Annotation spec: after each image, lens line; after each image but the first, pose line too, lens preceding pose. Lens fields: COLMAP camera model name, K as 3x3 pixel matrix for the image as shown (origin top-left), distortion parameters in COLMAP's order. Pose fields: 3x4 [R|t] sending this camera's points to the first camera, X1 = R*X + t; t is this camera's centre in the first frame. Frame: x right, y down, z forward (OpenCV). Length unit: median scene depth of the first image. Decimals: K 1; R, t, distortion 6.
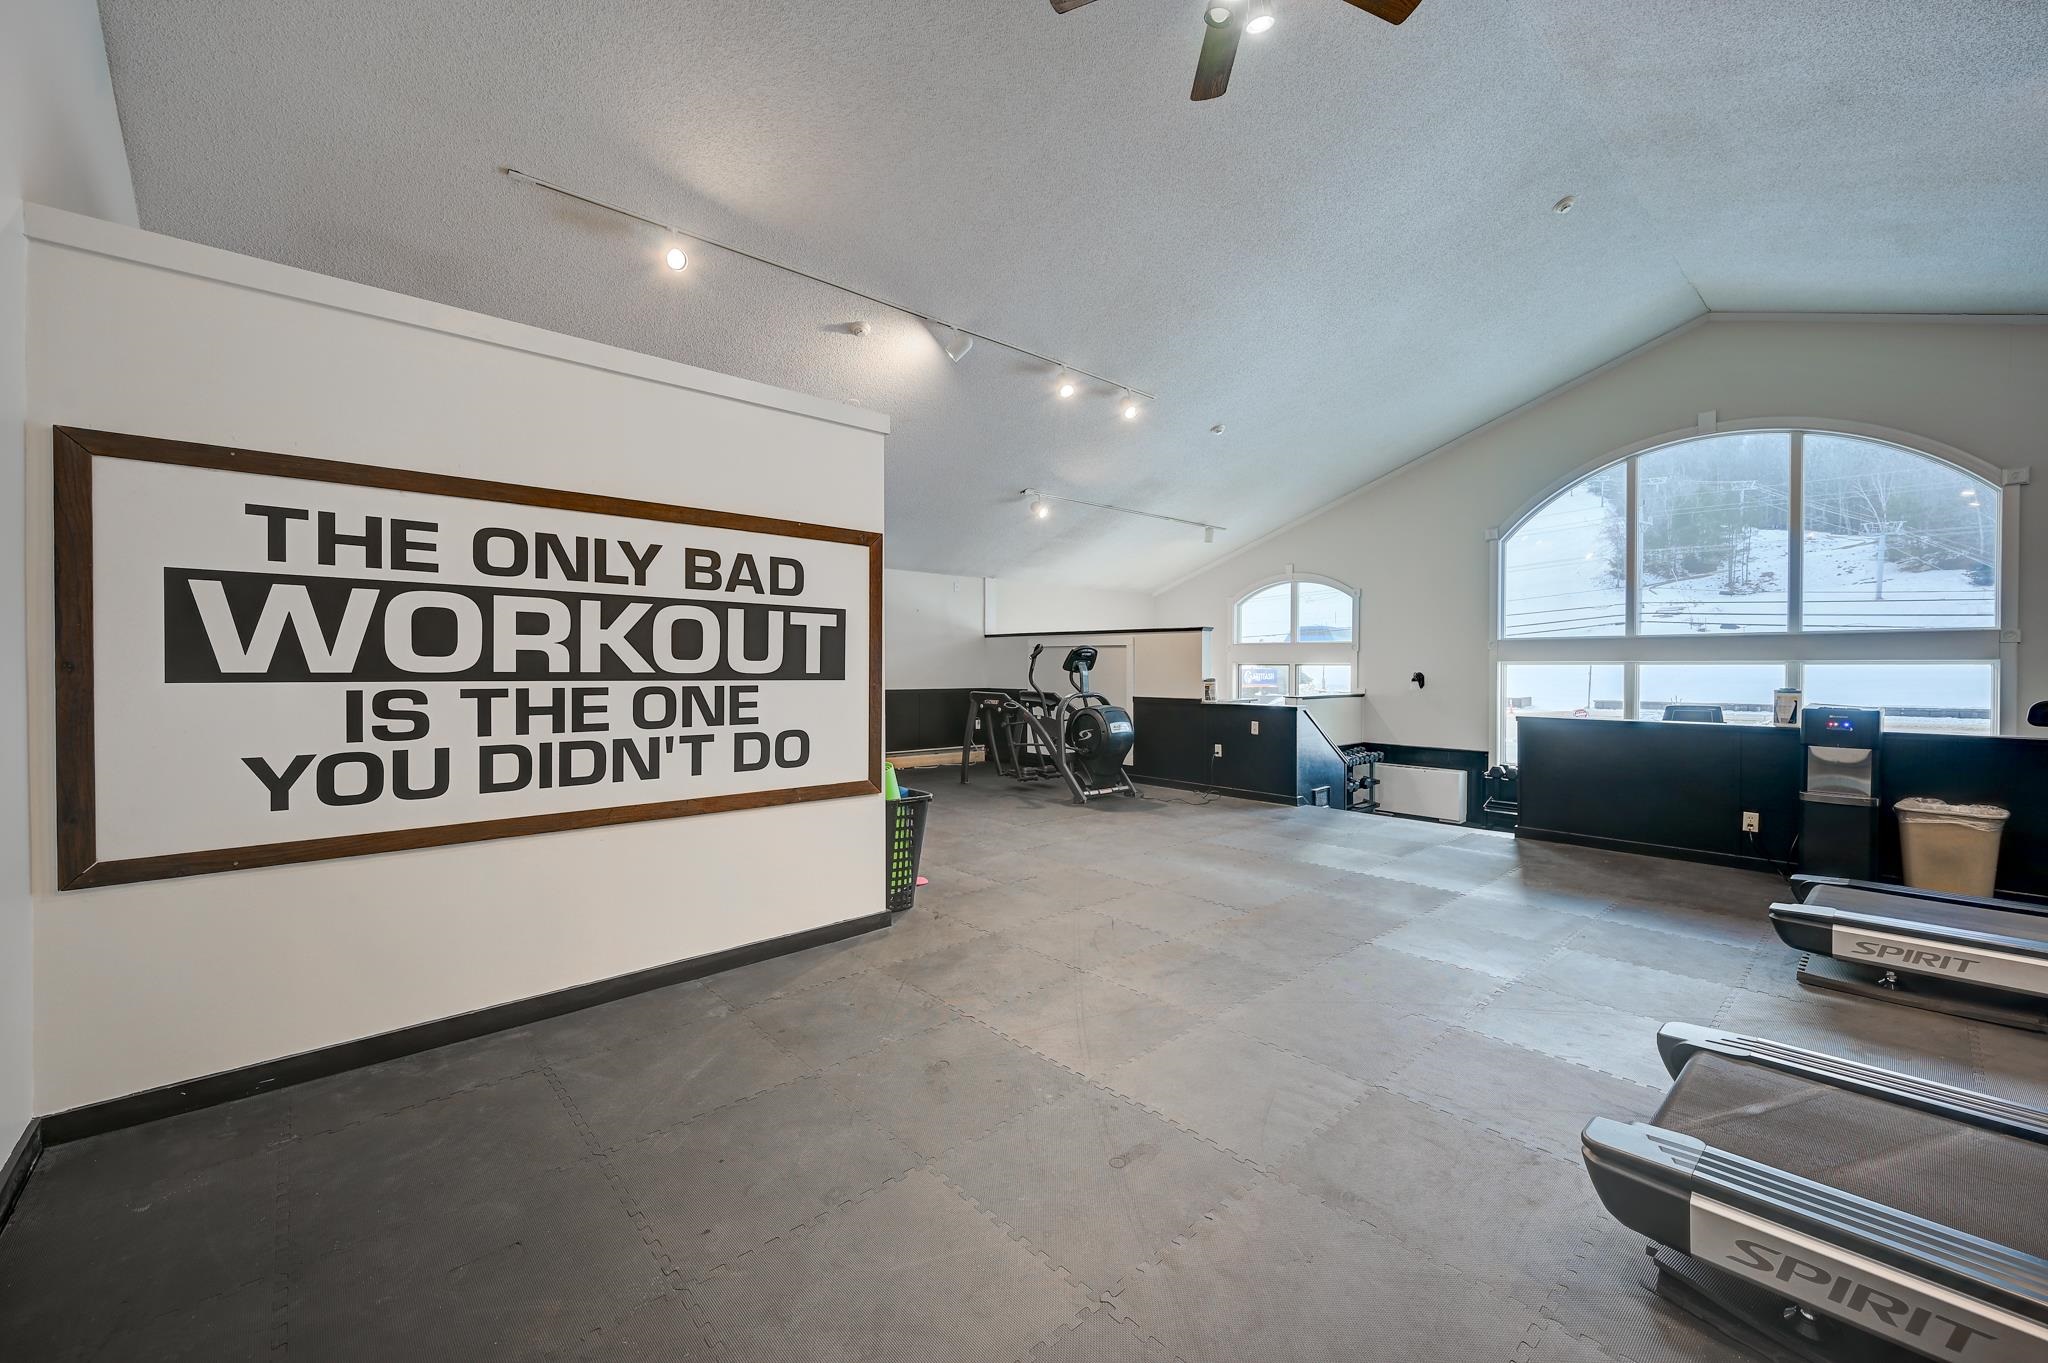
lens RADIAL K [[931.3, 0, 1025.0], [0, 931.3, 674.1], [0, 0, 1]] dist [0.000286, 0.000201]
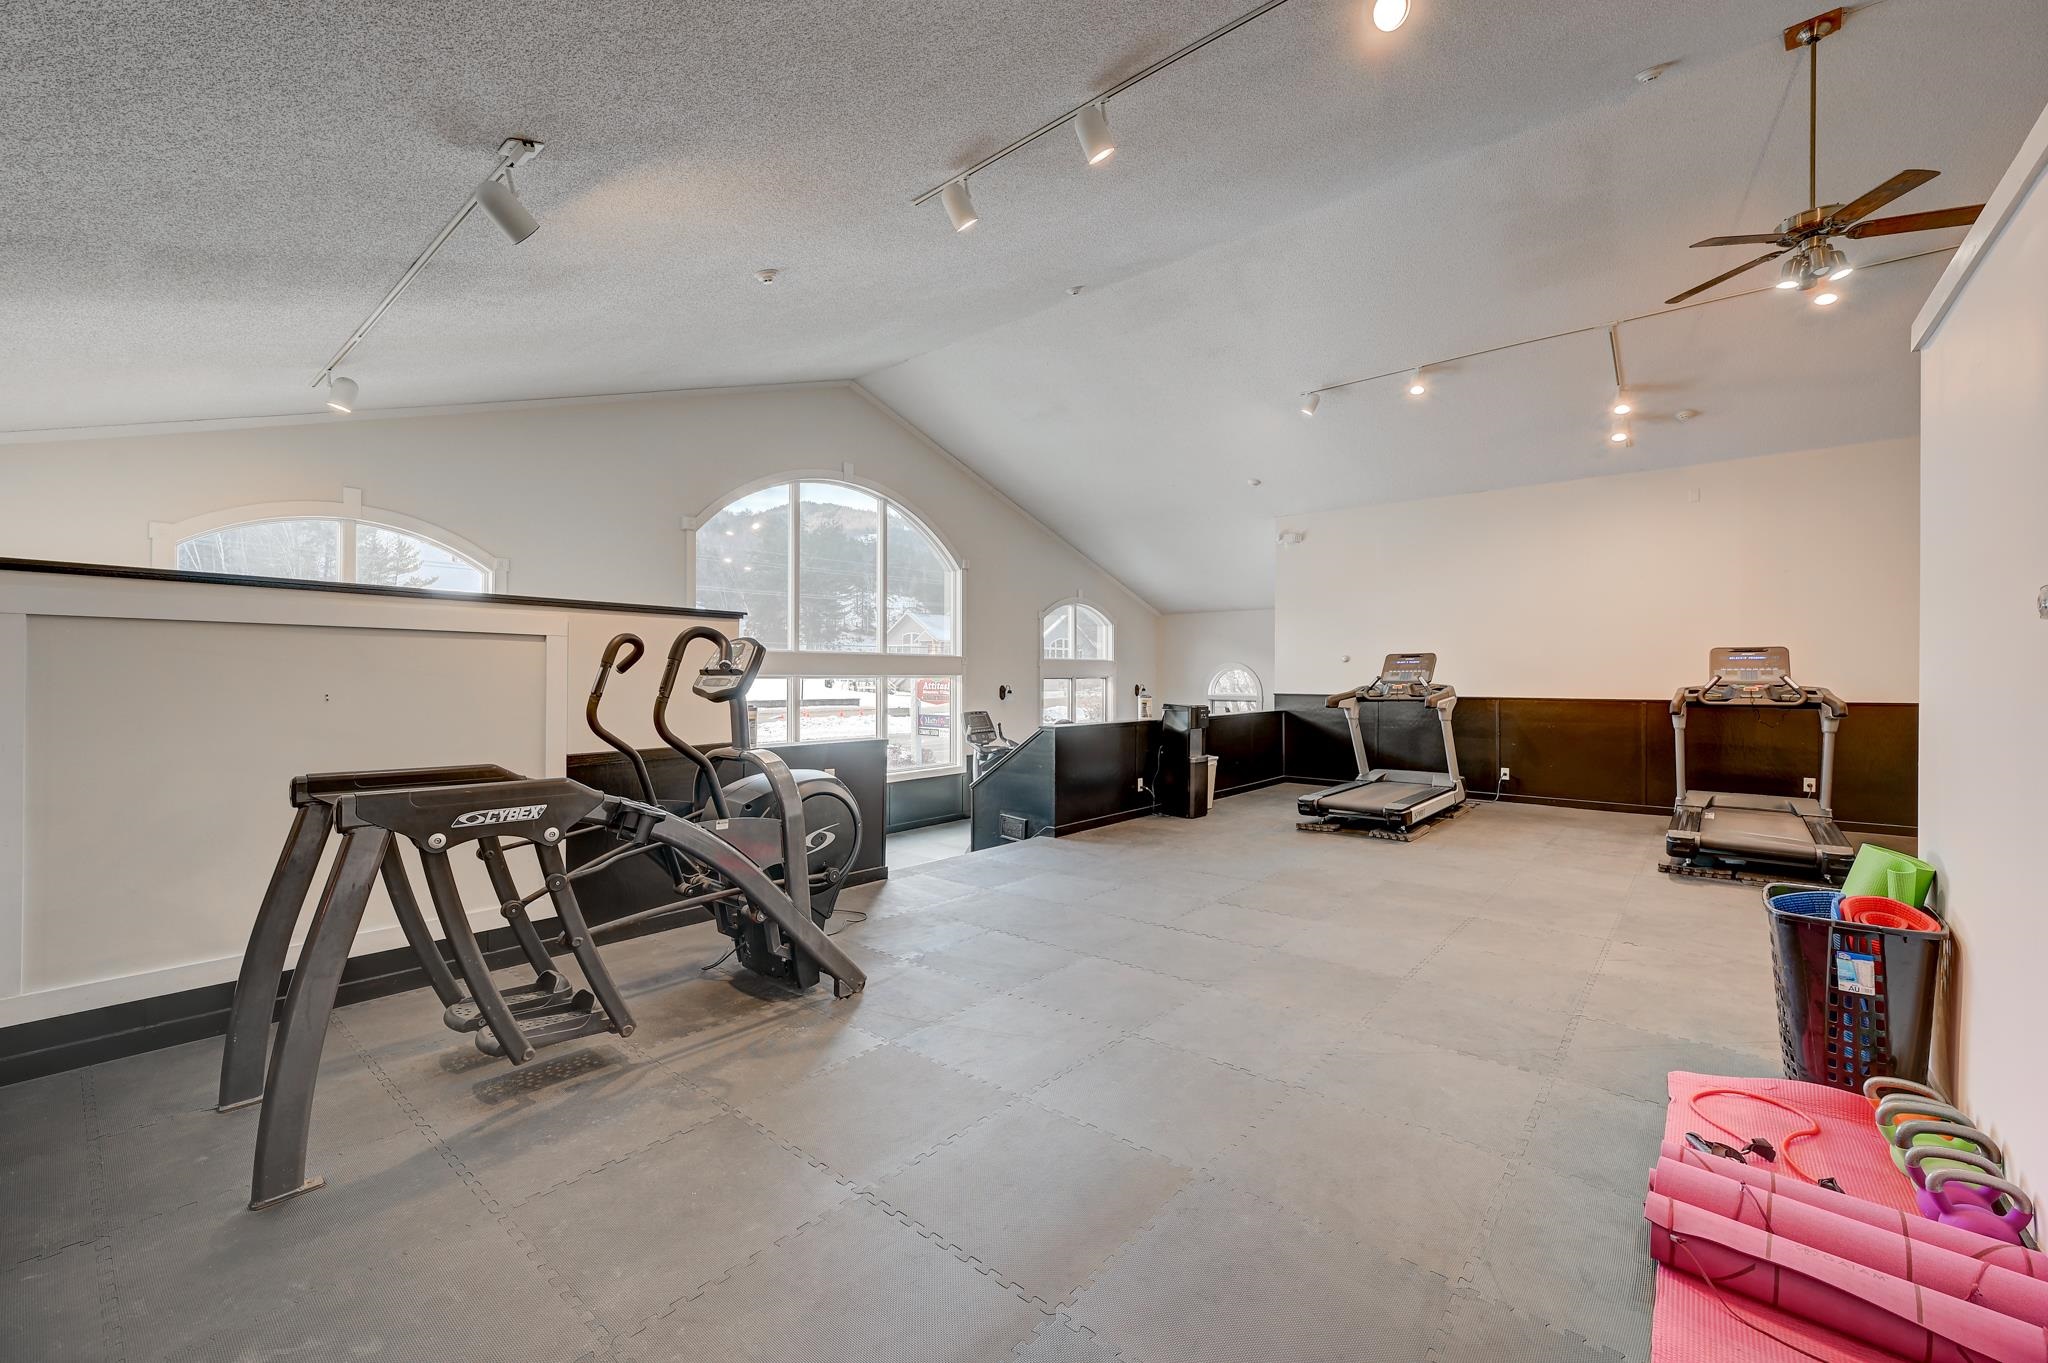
lens RADIAL K [[931.3, 0, 1025.0], [0, 931.3, 674.1], [0, 0, 1]] dist [0.000286, 0.000201]
pose [[-0.131882, 0.003104, 0.991261, -0.470691], [0.008340, 0.999963, -0.002022, -0.014221], [-0.991230, 0.008000, -0.131903, 0.975238]]
